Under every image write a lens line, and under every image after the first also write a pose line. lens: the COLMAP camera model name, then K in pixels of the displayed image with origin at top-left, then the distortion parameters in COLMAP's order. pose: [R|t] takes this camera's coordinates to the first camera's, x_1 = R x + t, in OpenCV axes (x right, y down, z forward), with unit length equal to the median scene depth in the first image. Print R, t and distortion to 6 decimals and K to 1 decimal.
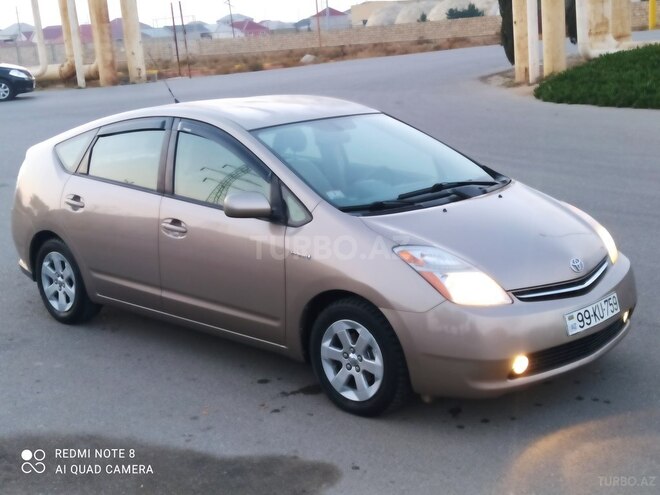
lens RADIAL K [[988.4, 0, 330.0], [0, 988.4, 247.5], [0, 0, 1]] dist [0.181776, -0.590781]
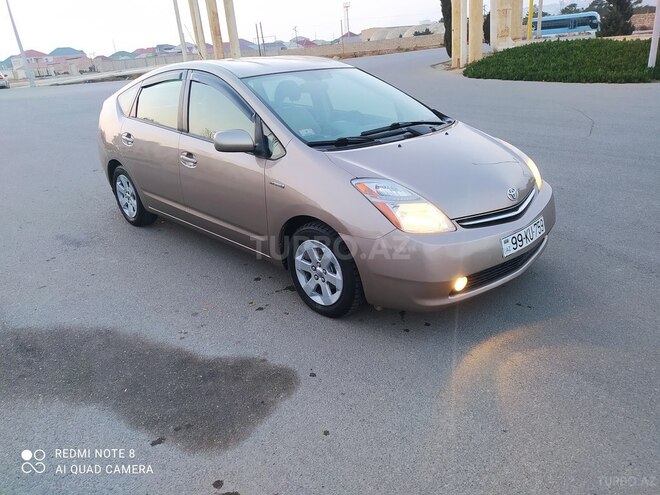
lens RADIAL K [[494.9, 0, 330.0], [0, 494.9, 247.5], [0, 0, 1]] dist [0.107492, -0.172452]
pose [[0.999200, 0.008079, -0.039157, 0.056399], [-0.001472, 0.986143, 0.165891, -0.016079], [0.039955, -0.165700, 0.985366, 0.387966]]
